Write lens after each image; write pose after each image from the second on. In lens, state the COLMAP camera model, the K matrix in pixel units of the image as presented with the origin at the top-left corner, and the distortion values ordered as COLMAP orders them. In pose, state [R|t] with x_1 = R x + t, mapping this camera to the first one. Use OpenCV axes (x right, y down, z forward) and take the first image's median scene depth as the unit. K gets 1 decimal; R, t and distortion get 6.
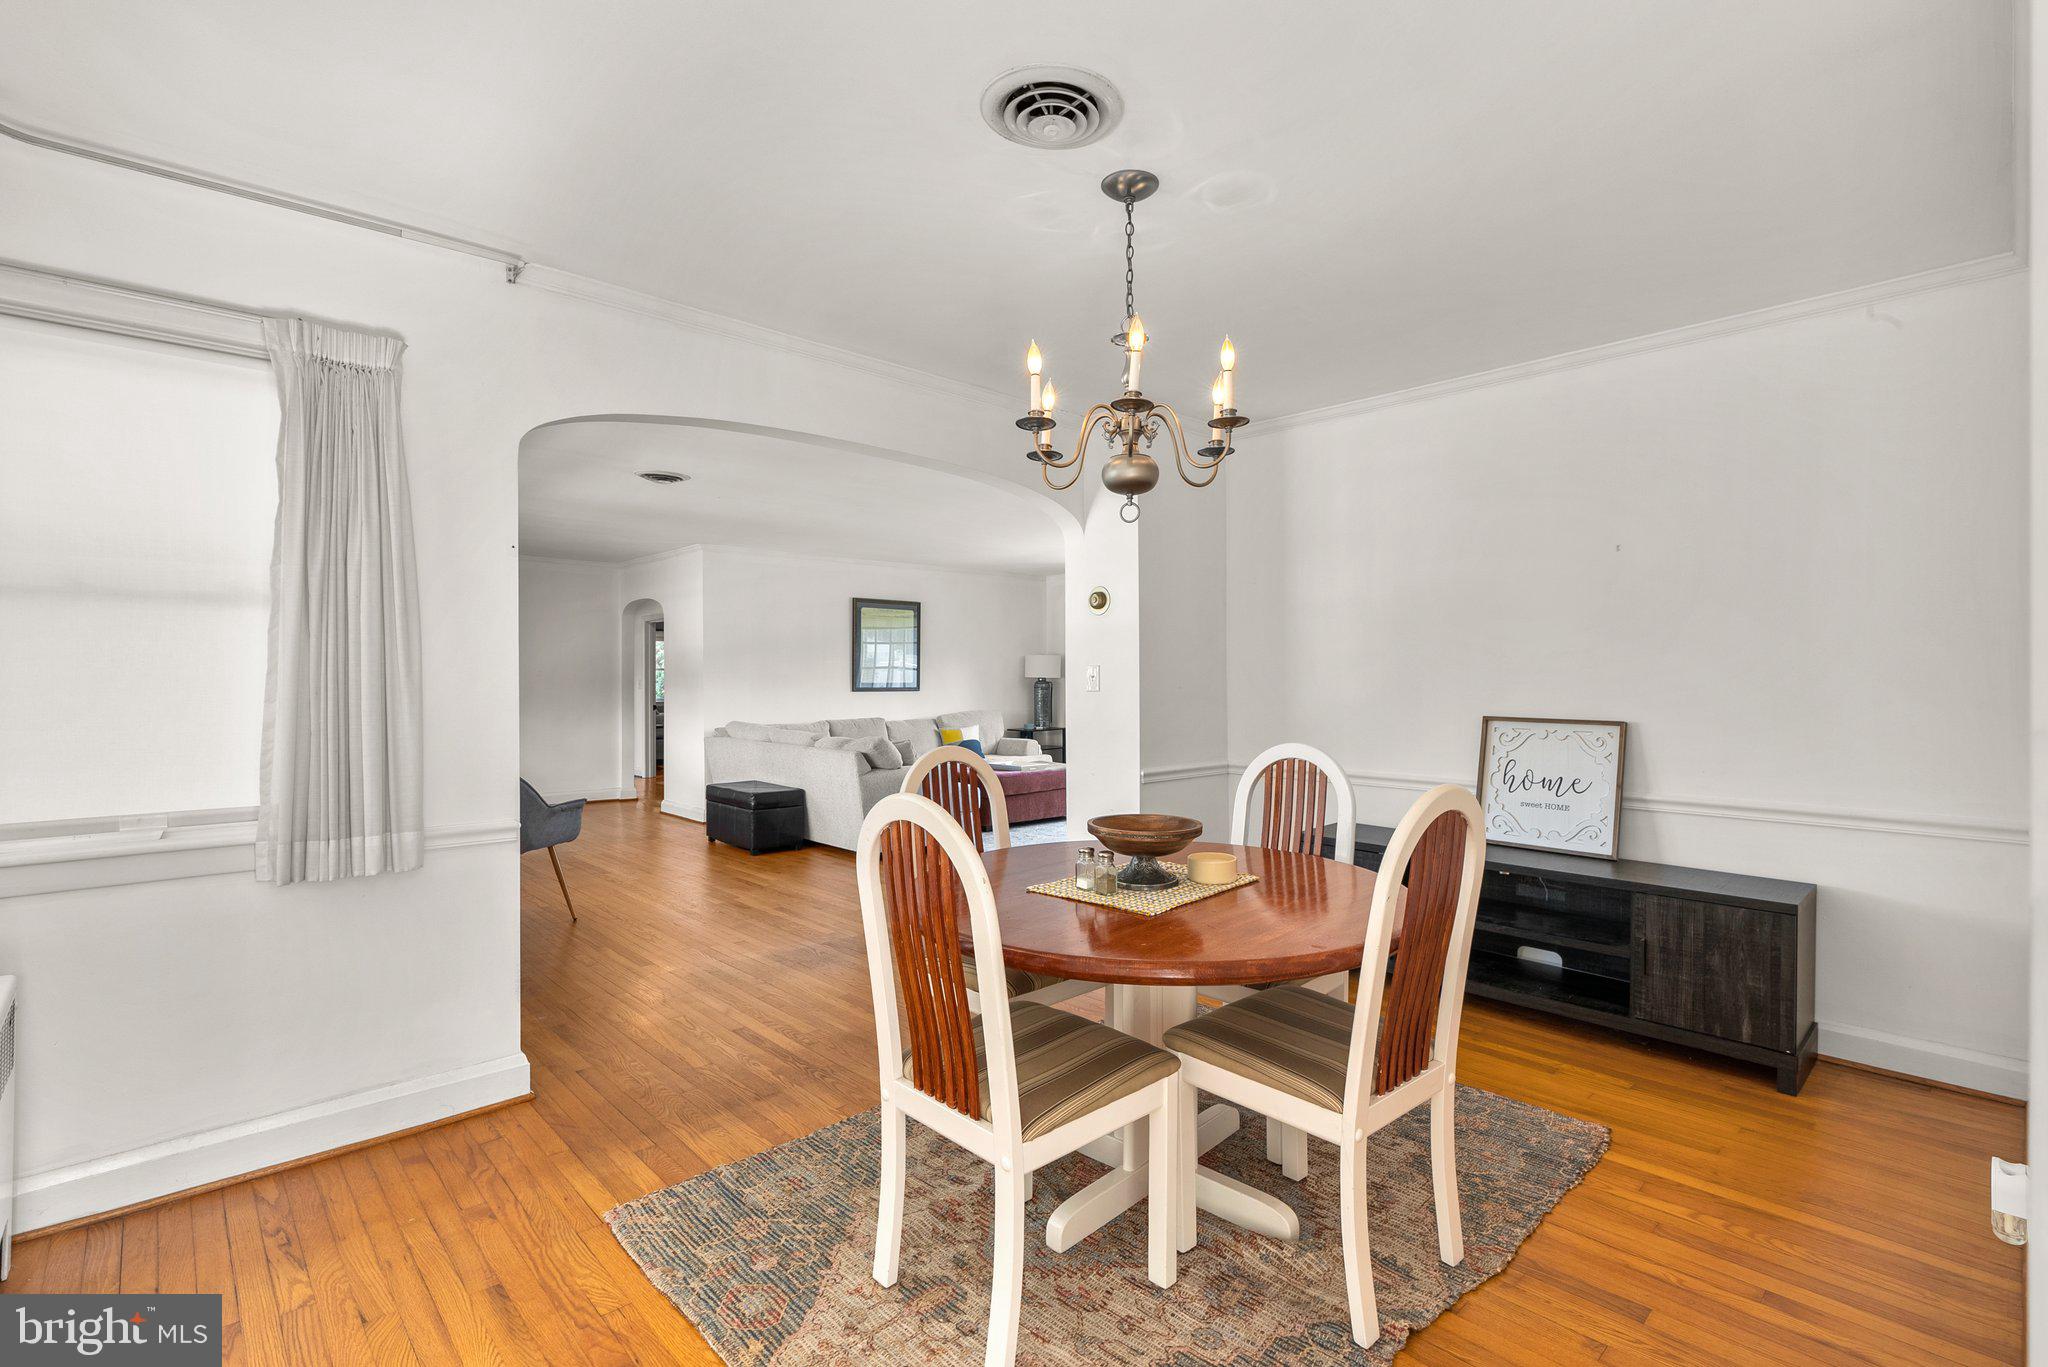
lens RADIAL K [[932.1, 0, 1013.6], [0, 932.1, 674.9], [0, 0, 1]] dist [-0.012027, 0.003907]
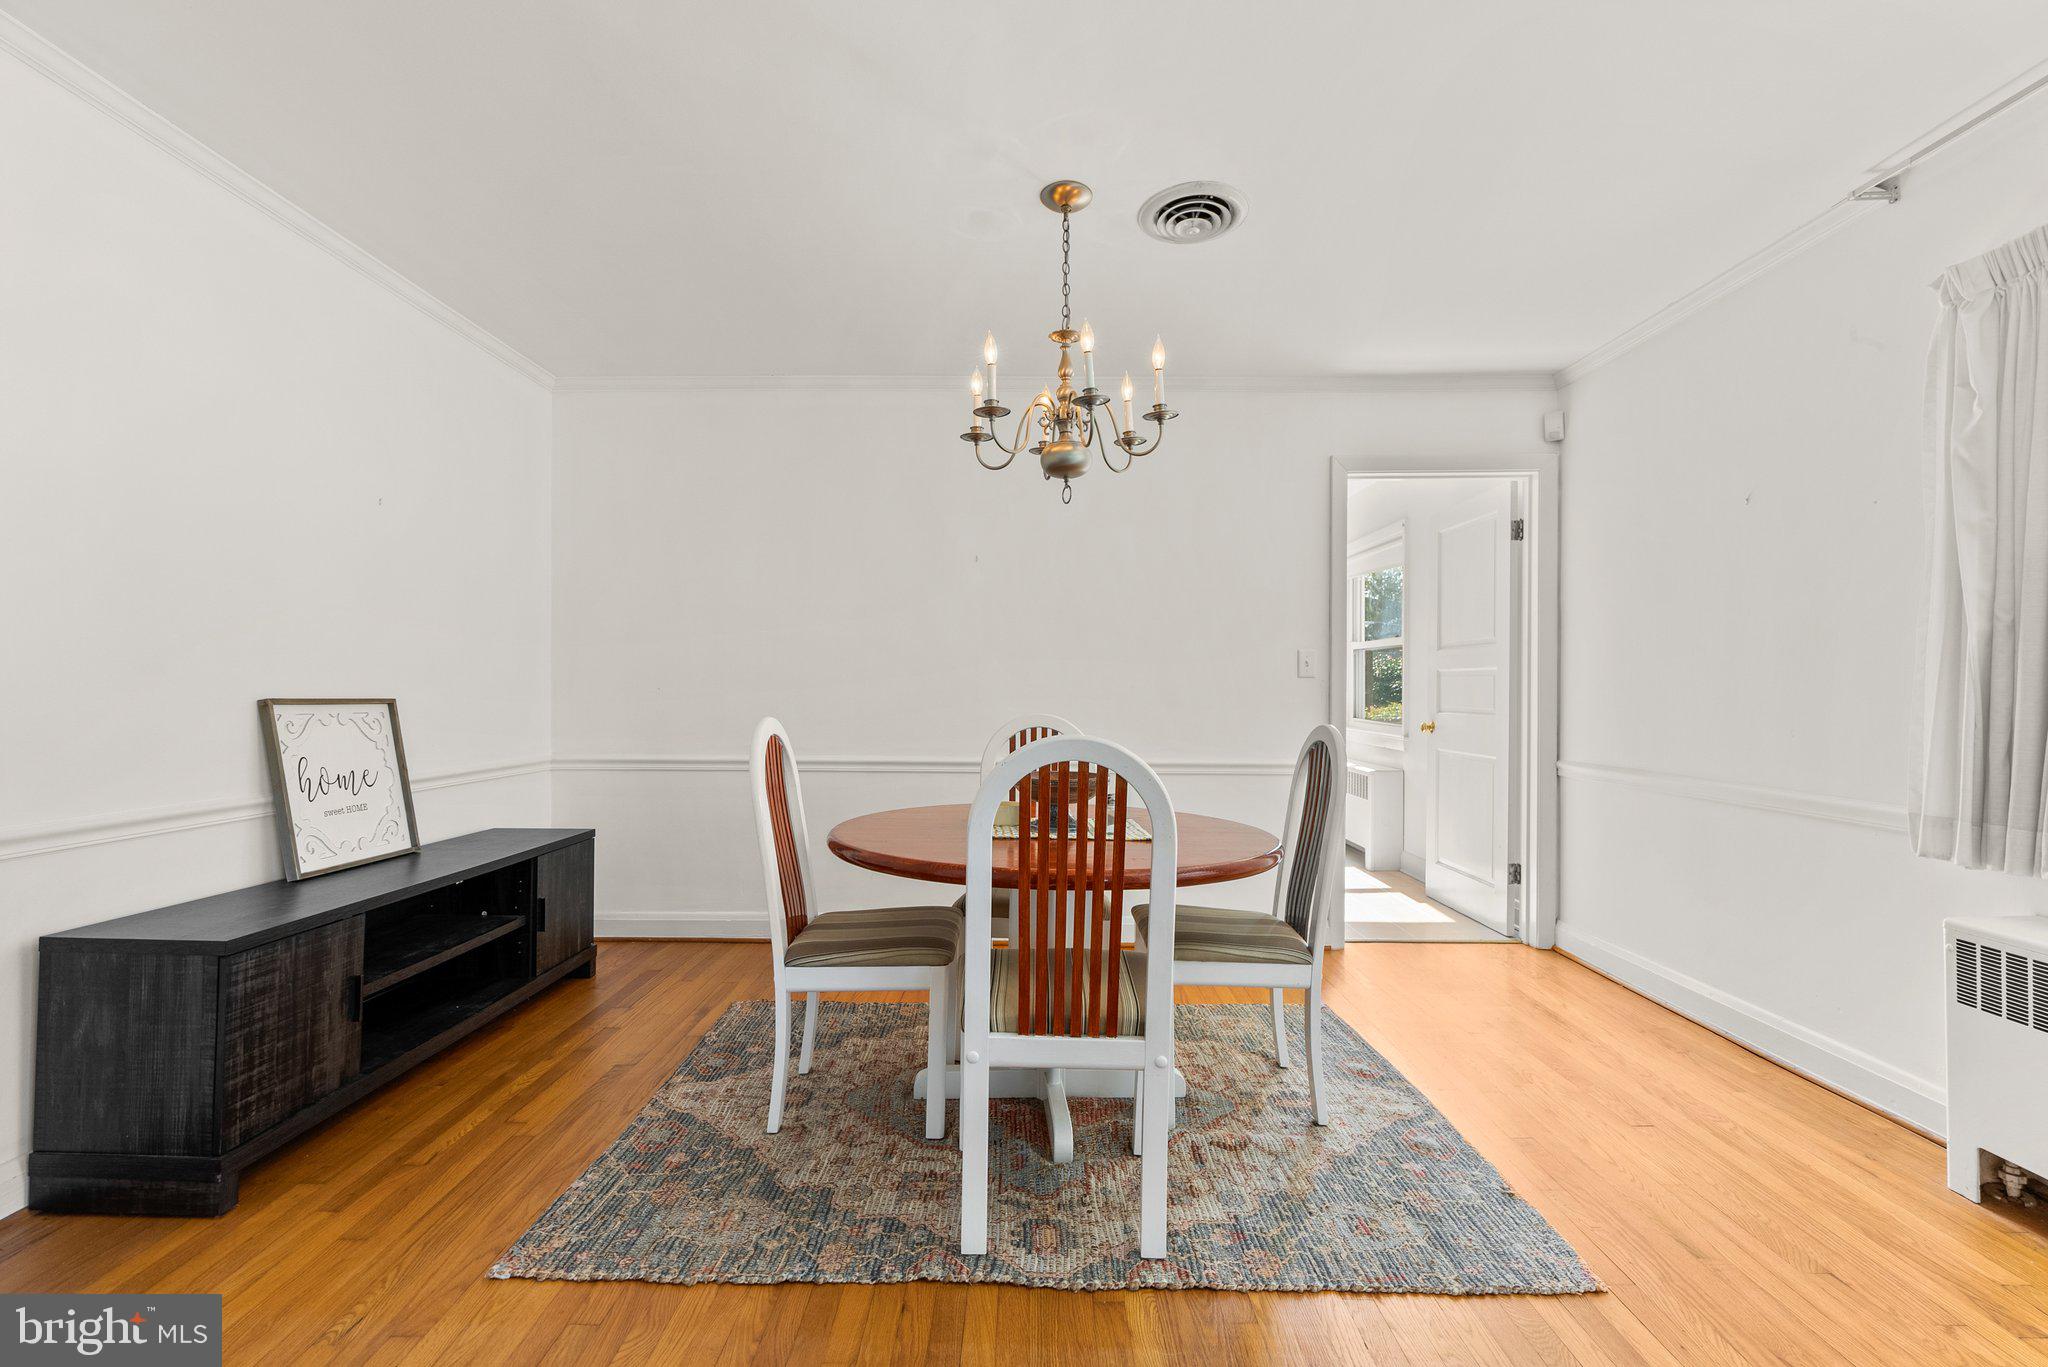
lens RADIAL K [[932.1, 0, 1023.5], [0, 932.1, 687.6], [0, 0, 1]] dist [-0.012027, 0.003907]
pose [[-0.735498, -0.001472, 0.677525, -0.139976], [-0.006529, 0.999967, -0.004915, 0.014373], [-0.677495, -0.008039, -0.735483, 0.443765]]
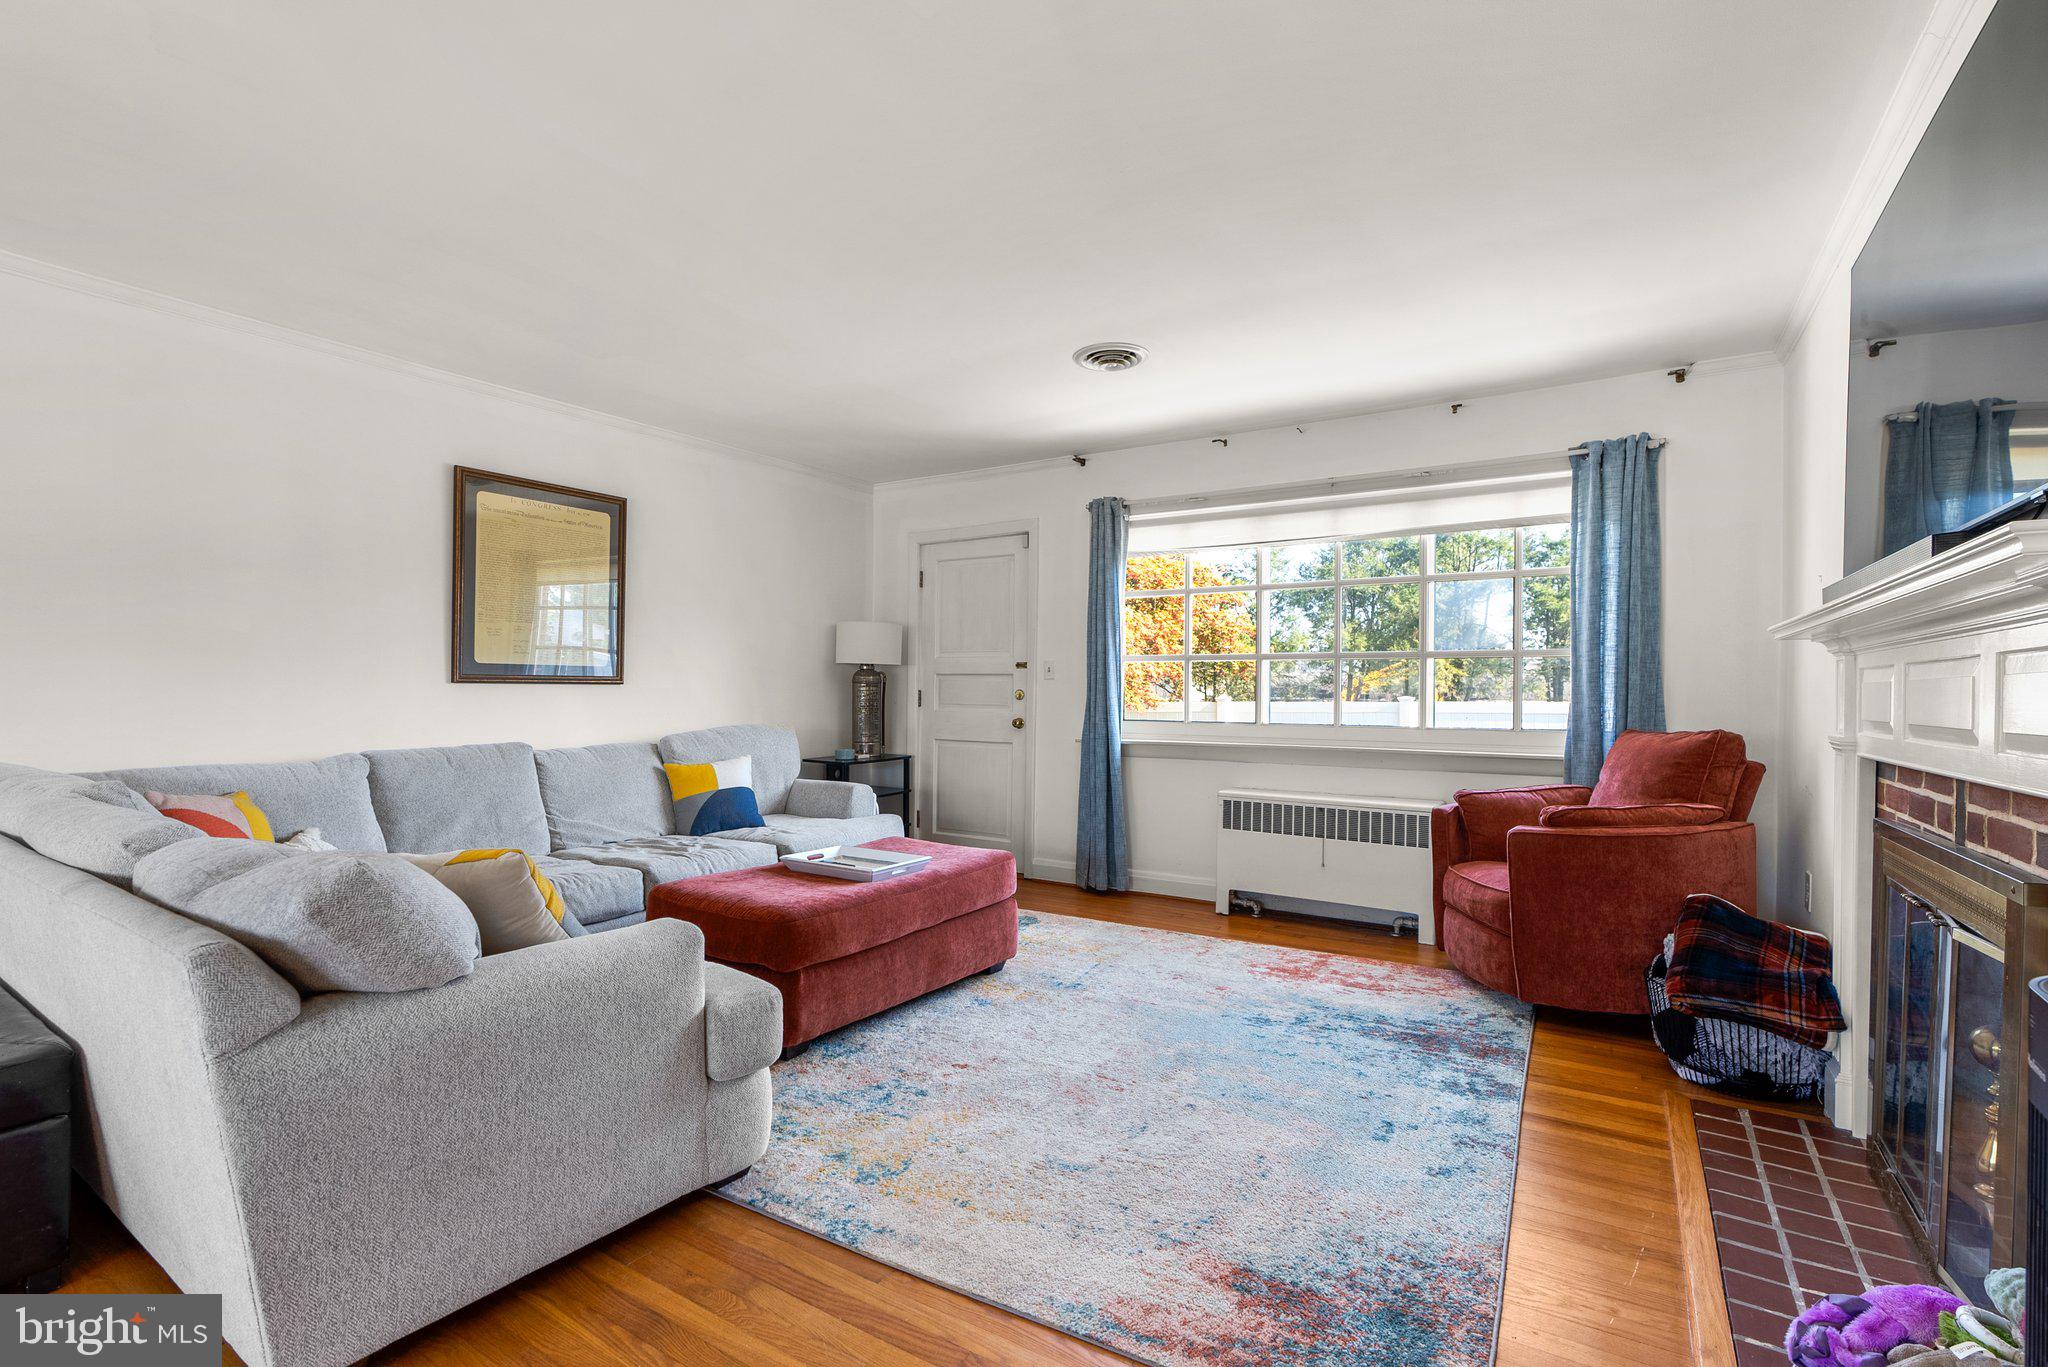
lens RADIAL K [[932.1, 0, 1022.4], [0, 932.1, 694.7], [0, 0, 1]] dist [-0.012027, 0.003907]
pose [[0.963610, 0.009932, 0.267127, -0.032194], [-0.014189, 0.999801, 0.014008, 0.013814], [-0.266935, -0.017288, 0.963559, 0.512280]]
